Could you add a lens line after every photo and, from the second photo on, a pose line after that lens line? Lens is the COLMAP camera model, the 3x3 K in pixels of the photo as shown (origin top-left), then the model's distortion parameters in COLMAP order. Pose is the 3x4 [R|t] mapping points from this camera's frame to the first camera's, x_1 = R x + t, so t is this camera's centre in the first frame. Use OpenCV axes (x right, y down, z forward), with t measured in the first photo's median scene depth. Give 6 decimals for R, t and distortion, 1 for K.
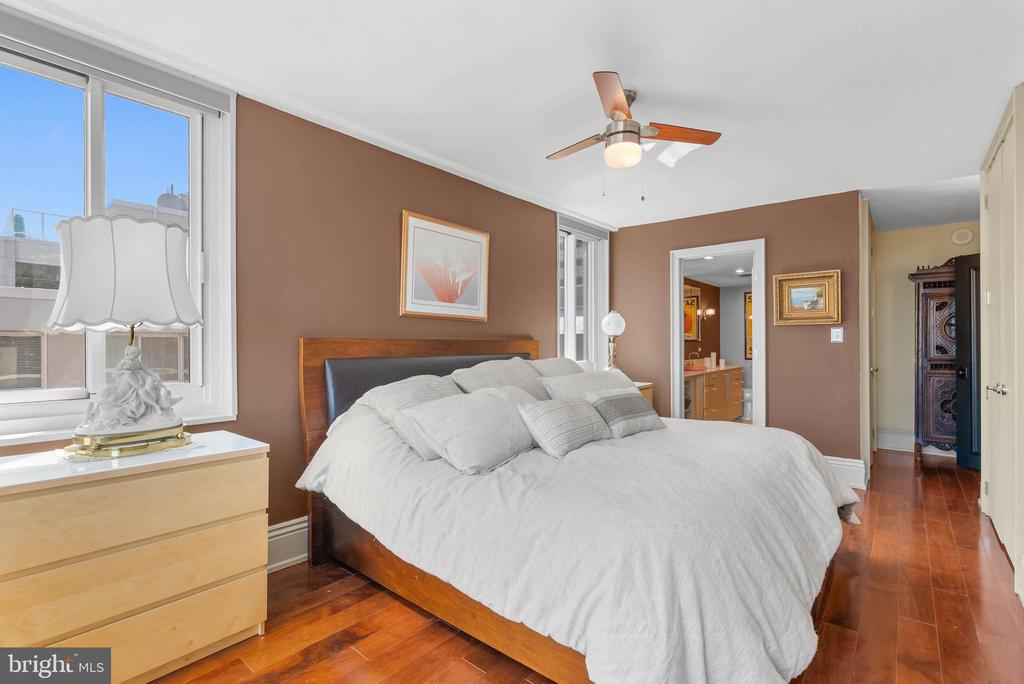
lens RADIAL K [[477.2, 0, 515.2], [0, 477.2, 342.1], [0, 0, 1]] dist [-0.010555, 0.002270]
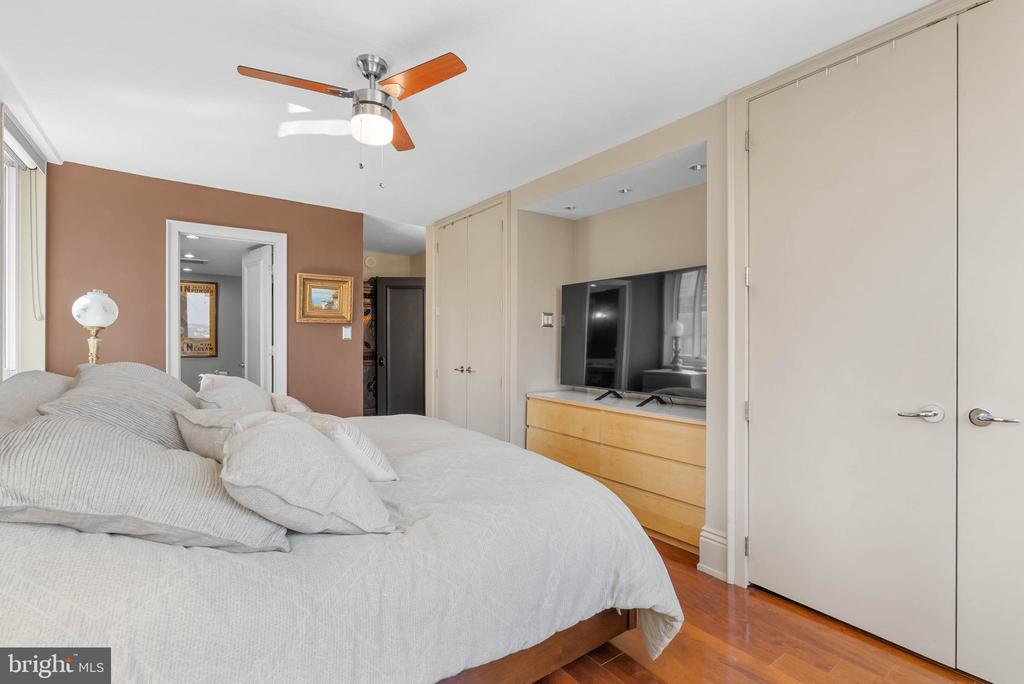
lens RADIAL K [[477.2, 0, 514.9], [0, 477.2, 342.3], [0, 0, 1]] dist [-0.010555, 0.002270]
pose [[0.238495, -0.000782, 0.971143, -0.334485], [-0.009713, 0.999948, 0.003190, 0.000081], [-0.971095, -0.010193, 0.238475, 0.305328]]
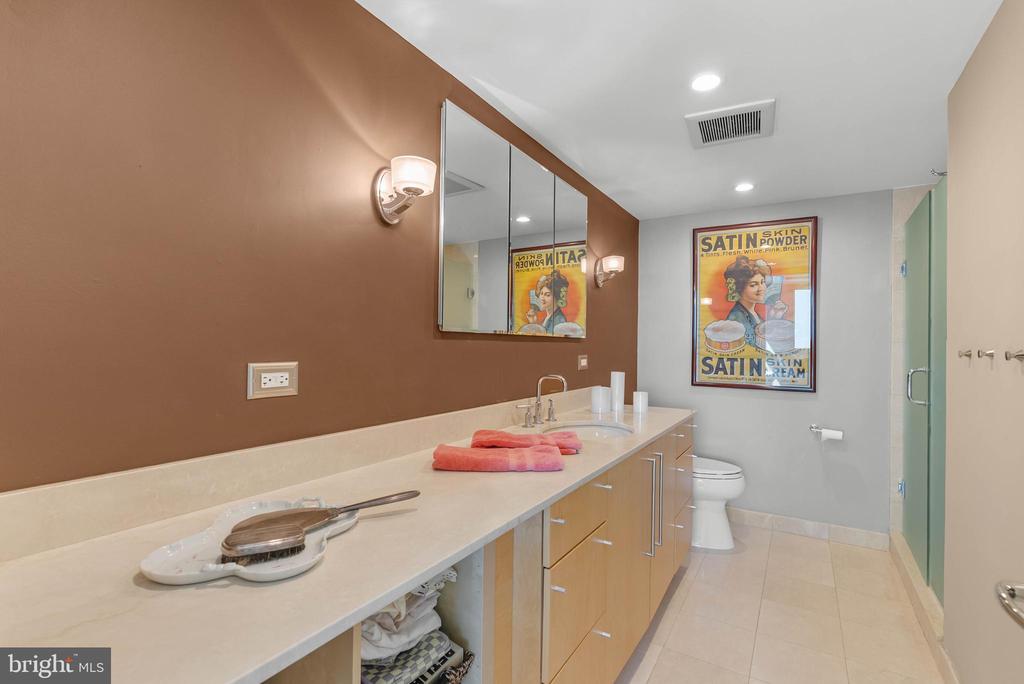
lens RADIAL K [[477.2, 0, 515.1], [0, 477.2, 341.4], [0, 0, 1]] dist [-0.010555, 0.002270]
pose [[0.989581, 0.014551, 0.143243, 0.464078], [-0.014662, 0.999892, -0.000287, -0.000666], [-0.143232, -0.001816, 0.989687, 1.055742]]
